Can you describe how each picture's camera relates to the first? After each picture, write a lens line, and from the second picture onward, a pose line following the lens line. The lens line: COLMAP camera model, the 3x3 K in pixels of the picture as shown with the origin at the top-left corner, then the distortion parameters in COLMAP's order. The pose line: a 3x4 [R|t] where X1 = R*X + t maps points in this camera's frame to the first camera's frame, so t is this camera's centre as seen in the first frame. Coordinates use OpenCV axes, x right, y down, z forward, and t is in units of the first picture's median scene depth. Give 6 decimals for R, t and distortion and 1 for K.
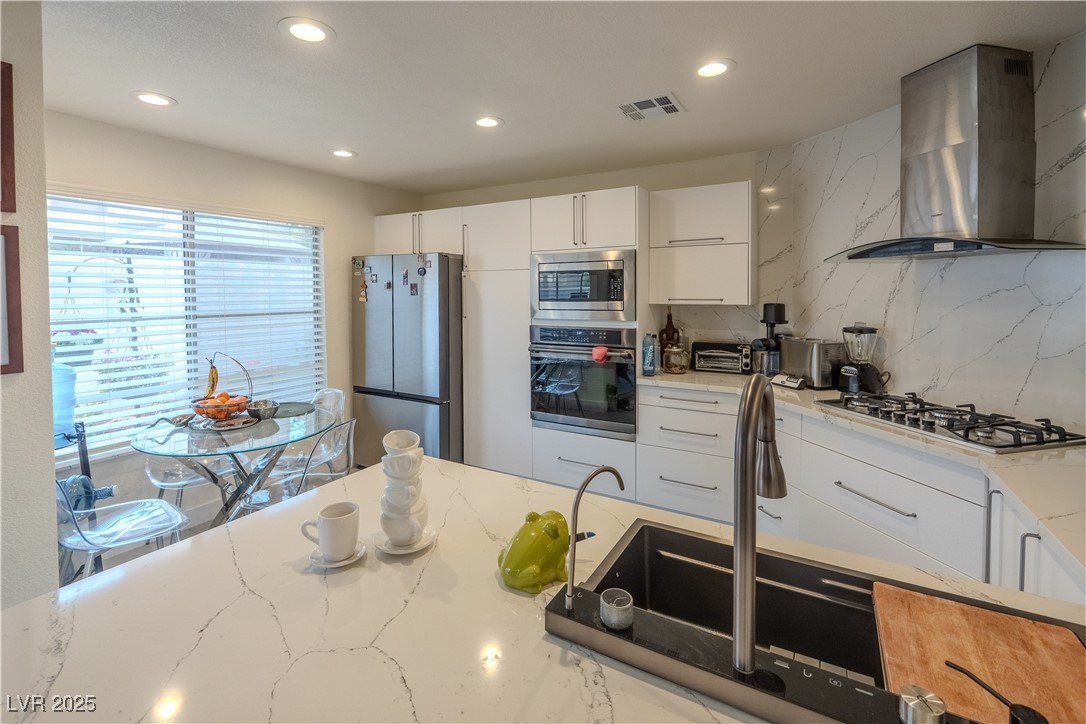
lens RADIAL K [[476.5, 0, 536.0], [0, 476.5, 303.8], [0, 0, 1]] dist [-0.000916, -0.000015]
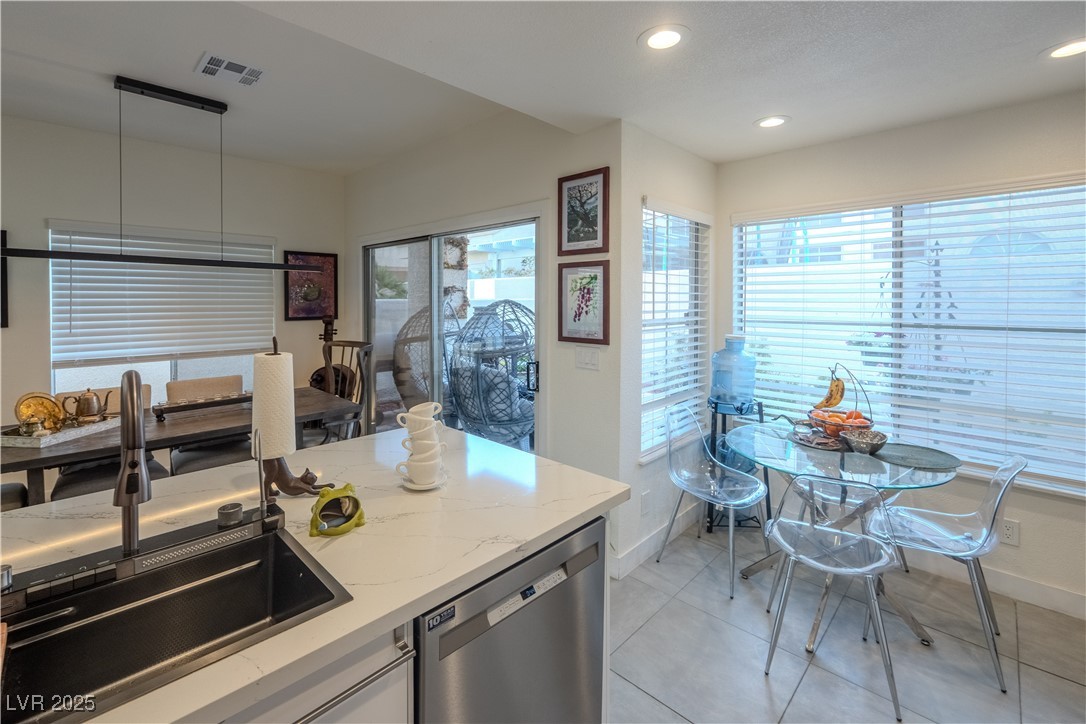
lens RADIAL K [[475.6, 0, 500.9], [0, 475.6, 309.6], [0, 0, 1]] dist [-0.016060, 0.001437]
pose [[-0.294813, 0.025533, -0.955214, 0.328055], [-0.019751, 0.999267, 0.032806, -0.015754], [0.955351, 0.028538, -0.294093, 0.553080]]
